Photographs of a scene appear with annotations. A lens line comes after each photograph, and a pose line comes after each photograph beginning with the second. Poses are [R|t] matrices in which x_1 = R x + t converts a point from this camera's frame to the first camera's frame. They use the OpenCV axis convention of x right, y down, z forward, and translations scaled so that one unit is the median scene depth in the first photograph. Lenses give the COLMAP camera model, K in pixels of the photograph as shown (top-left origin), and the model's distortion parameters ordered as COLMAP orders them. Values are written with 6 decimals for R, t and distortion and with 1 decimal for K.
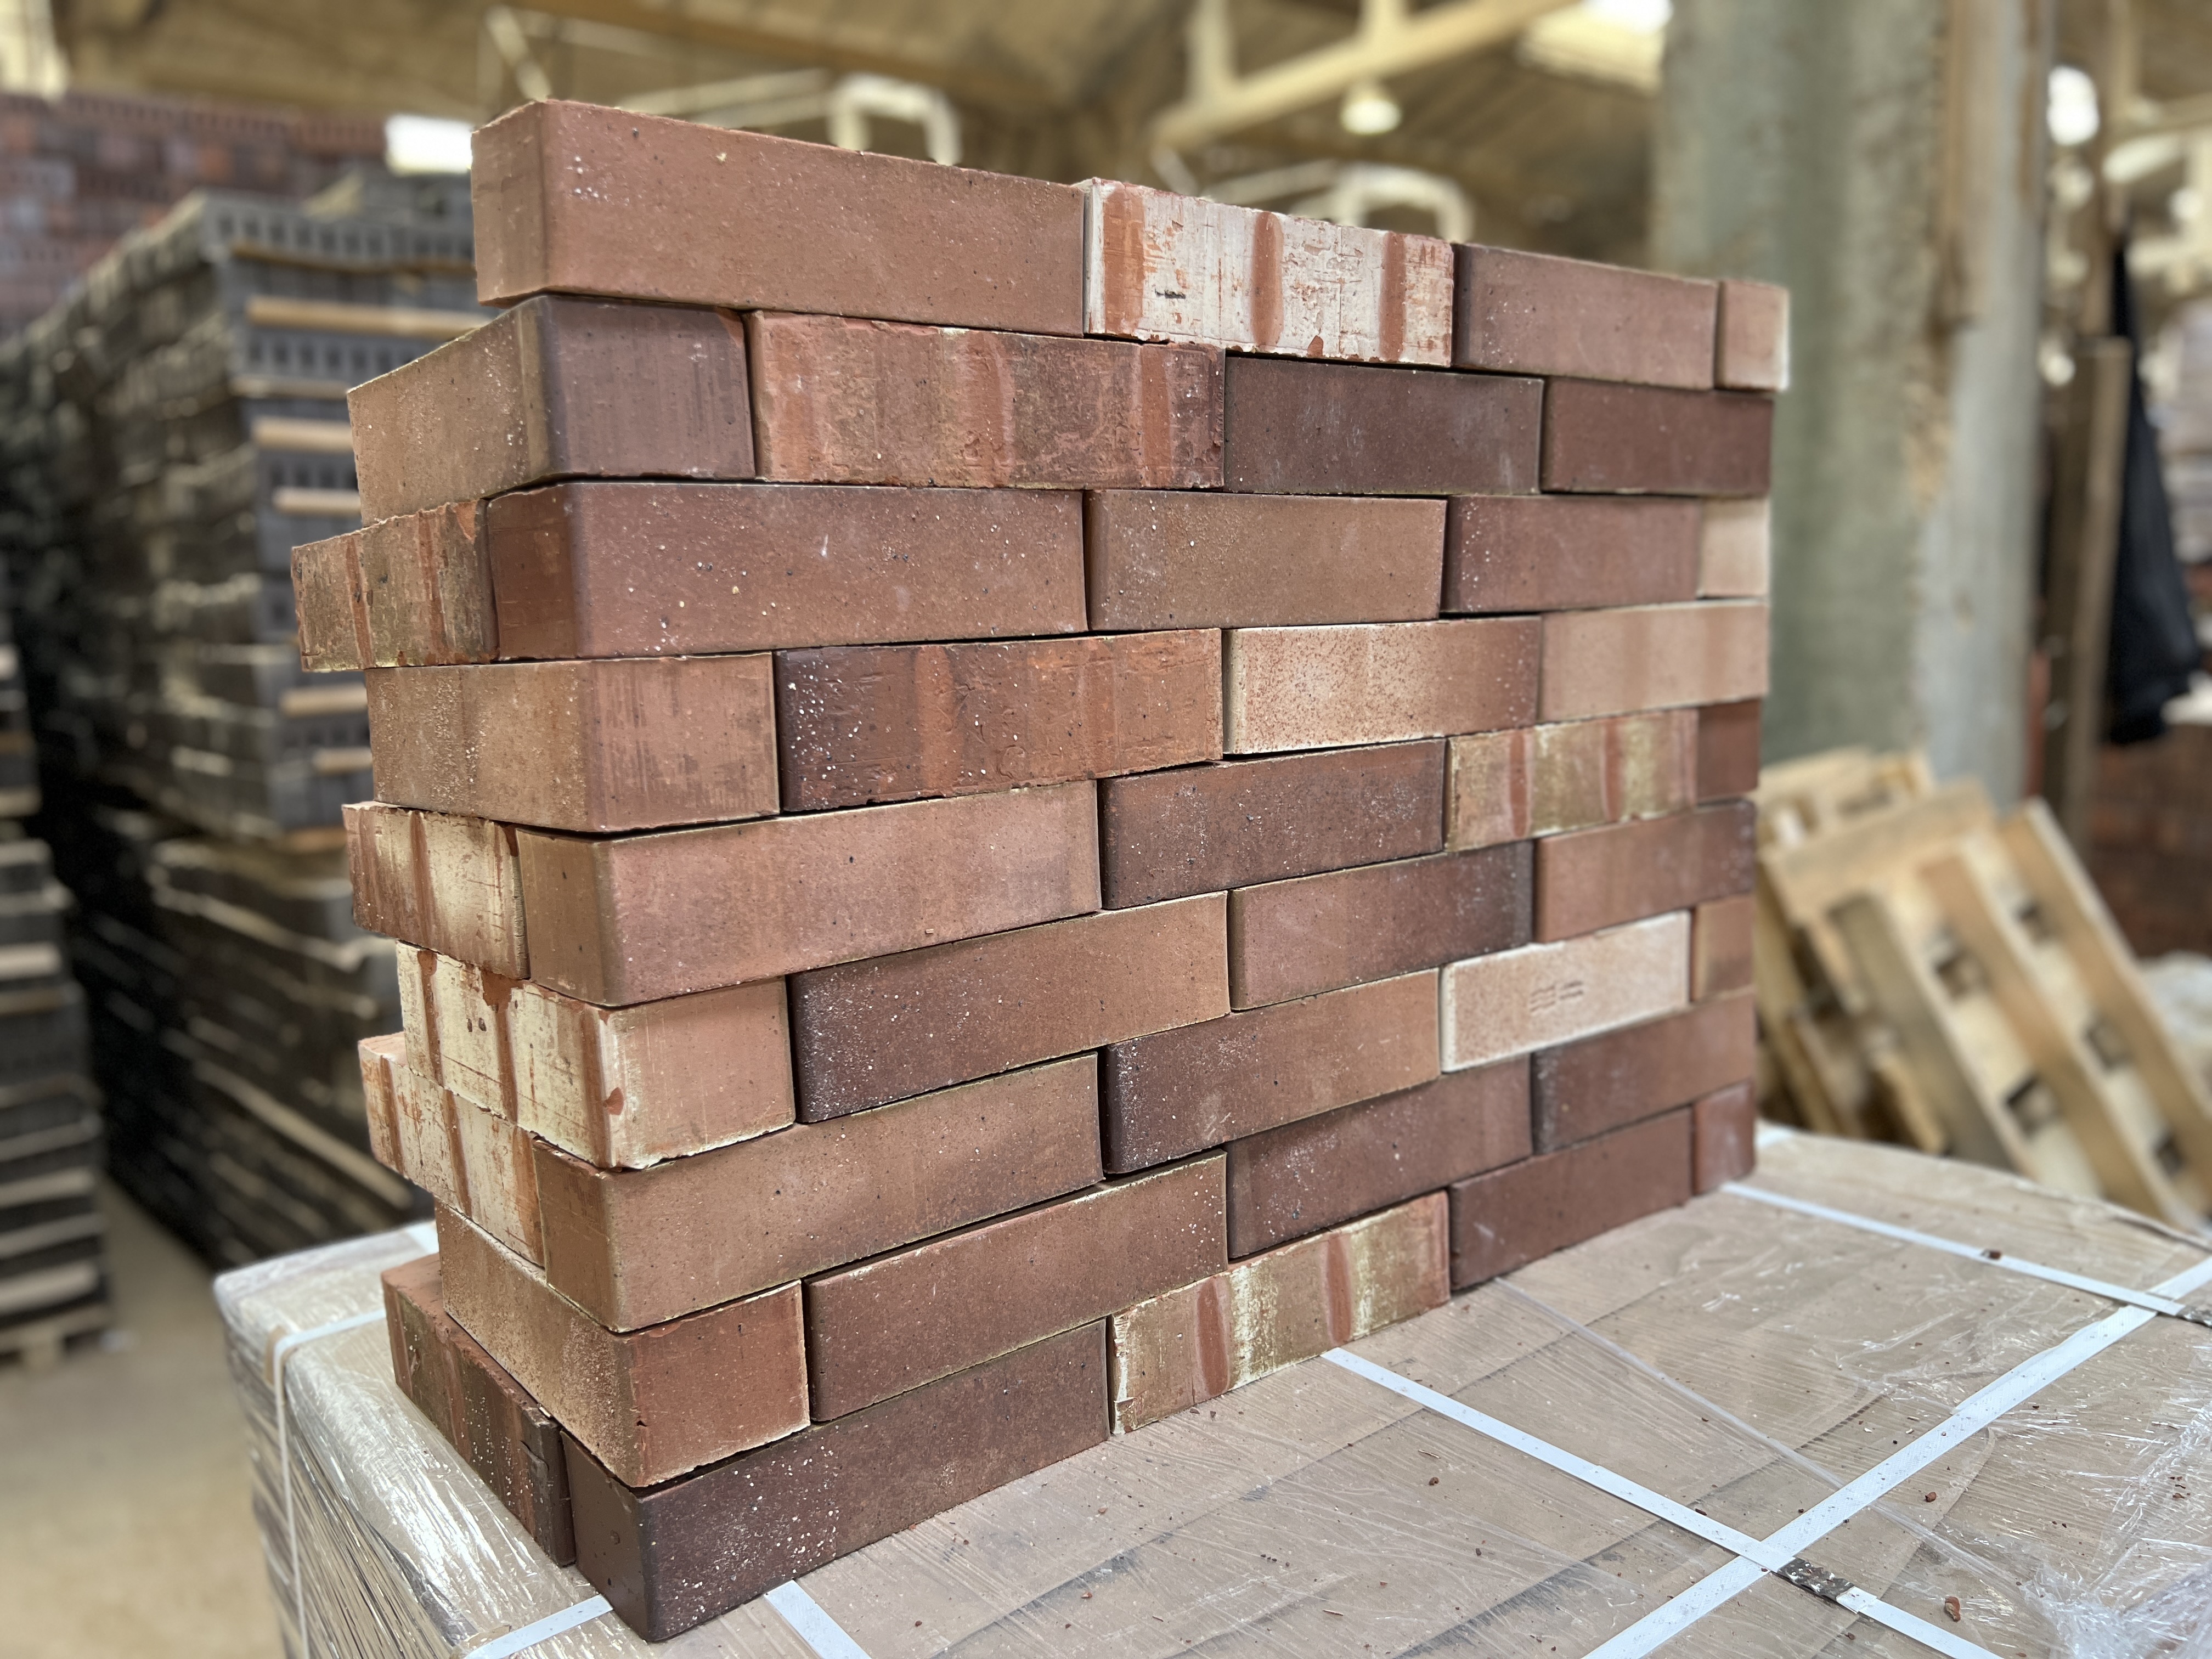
lens RADIAL K [[1674.5, 0, 1095.9], [0, 1674.5, 835.0], [0, 0, 1]] dist [0.056327, -0.070912]
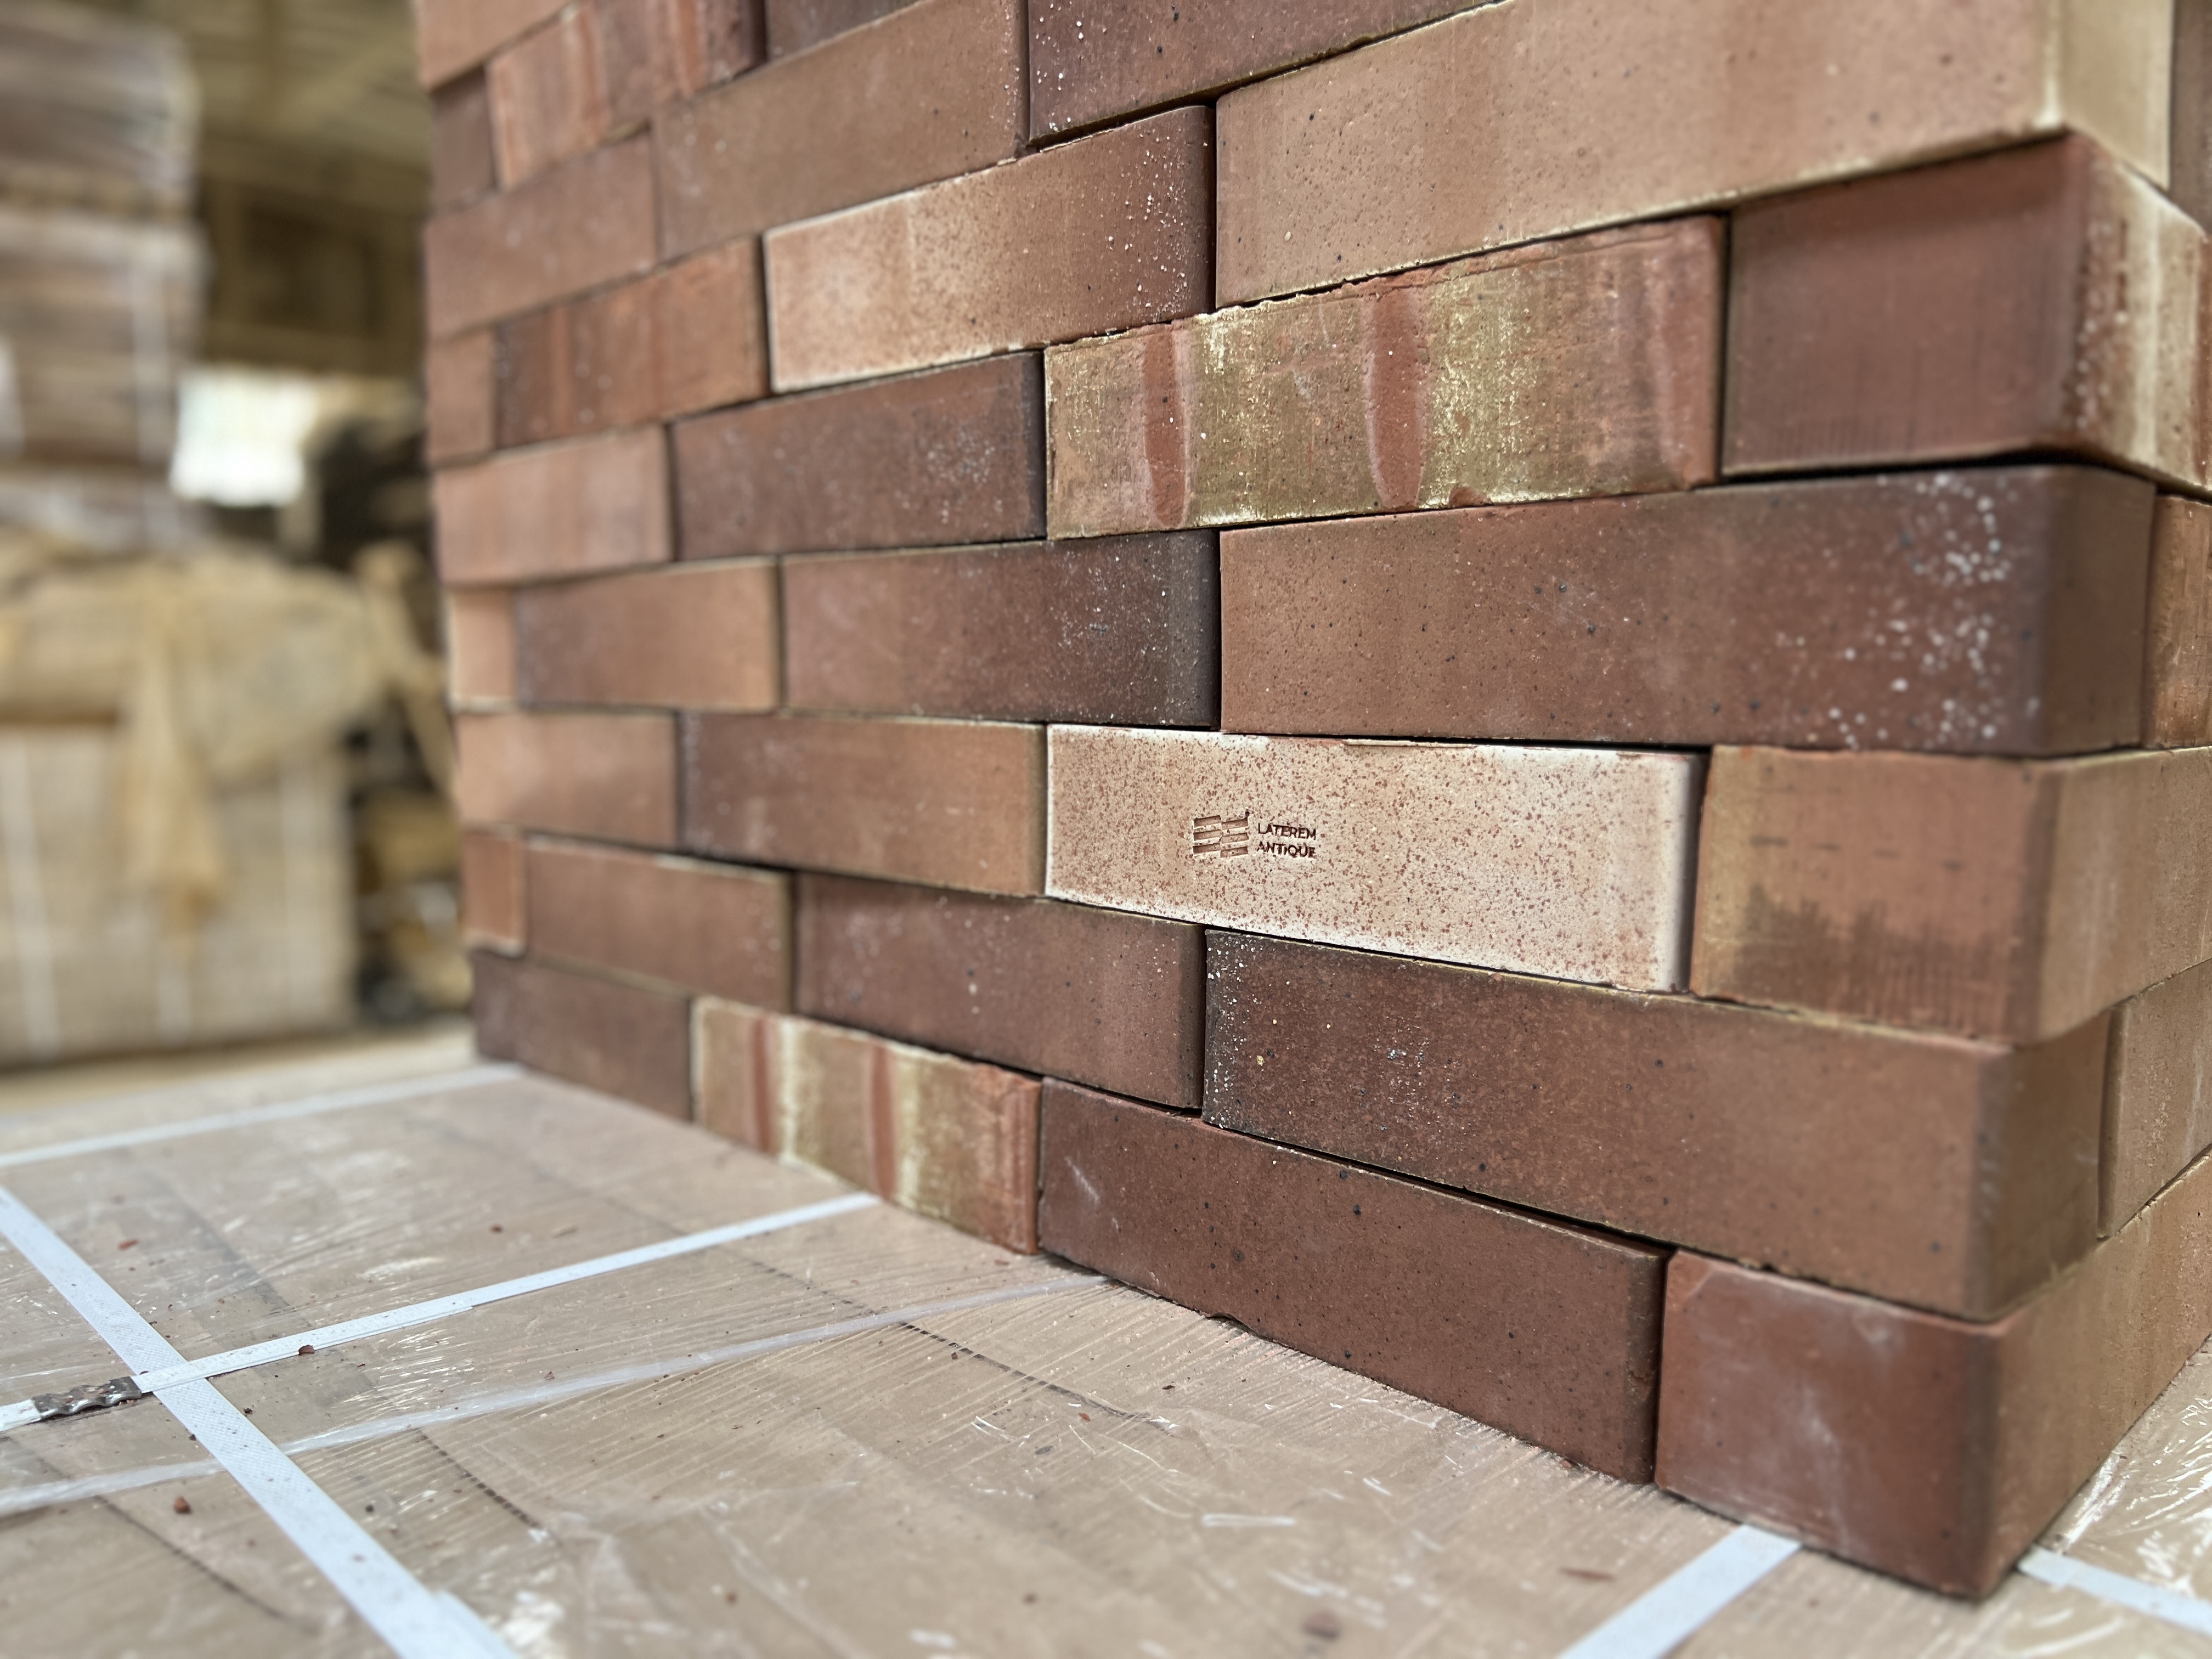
lens RADIAL K [[1673.7, 0, 1115.4], [0, 1673.7, 832.2], [0, 0, 1]] dist [0.071668, -0.104164]
pose [[0.113523, 0.128636, -0.985173, 0.955825], [-0.140027, 0.983757, 0.112315, 0.049525], [0.983618, 0.125200, 0.129691, 1.081569]]
